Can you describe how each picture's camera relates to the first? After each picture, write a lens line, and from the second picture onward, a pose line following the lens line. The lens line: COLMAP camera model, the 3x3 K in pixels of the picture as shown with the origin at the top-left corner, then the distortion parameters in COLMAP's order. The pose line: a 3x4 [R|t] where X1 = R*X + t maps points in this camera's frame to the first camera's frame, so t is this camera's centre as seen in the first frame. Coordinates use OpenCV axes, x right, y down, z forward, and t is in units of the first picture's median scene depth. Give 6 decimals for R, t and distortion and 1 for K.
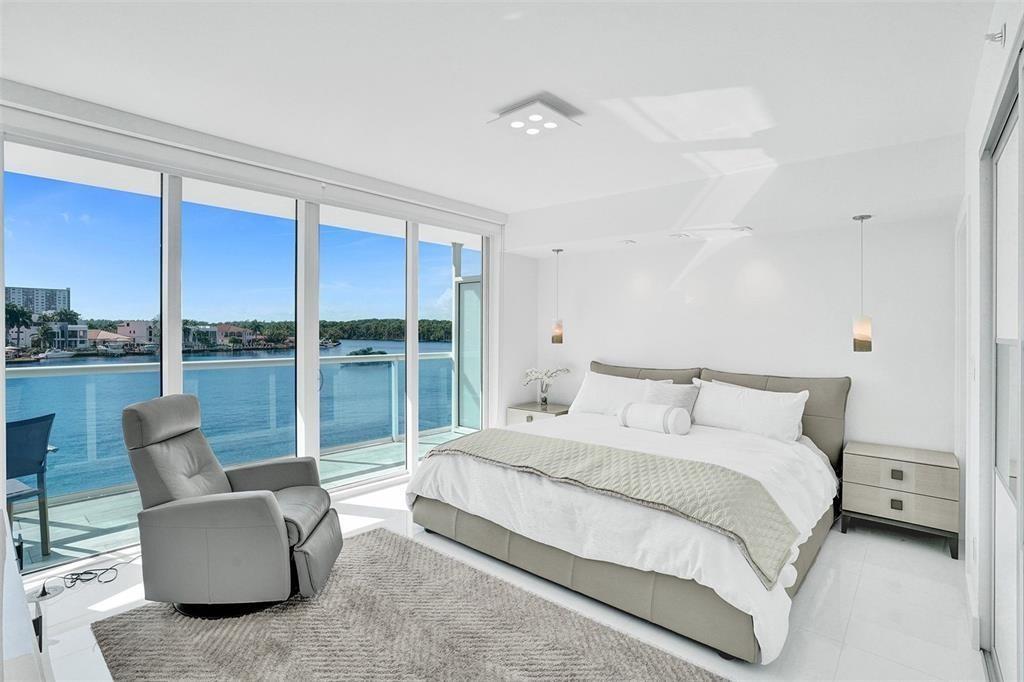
lens RADIAL K [[490.0, 0, 521.7], [0, 490.0, 335.4], [0, 0, 1]] dist [-0.053726, 0.015631]
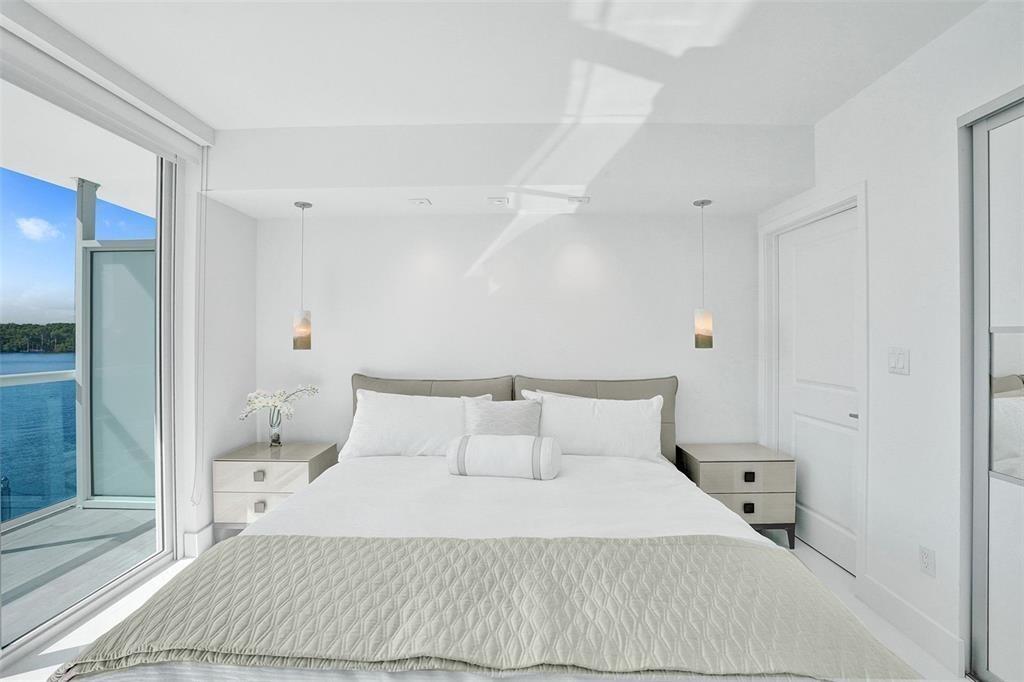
lens RADIAL K [[490.0, 0, 527.1], [0, 490.0, 334.7], [0, 0, 1]] dist [-0.053726, 0.015631]
pose [[0.789723, -0.008851, 0.613399, -0.084807], [0.015265, 0.999870, -0.005225, 0.005030], [-0.613273, 0.013490, 0.789756, 0.315029]]
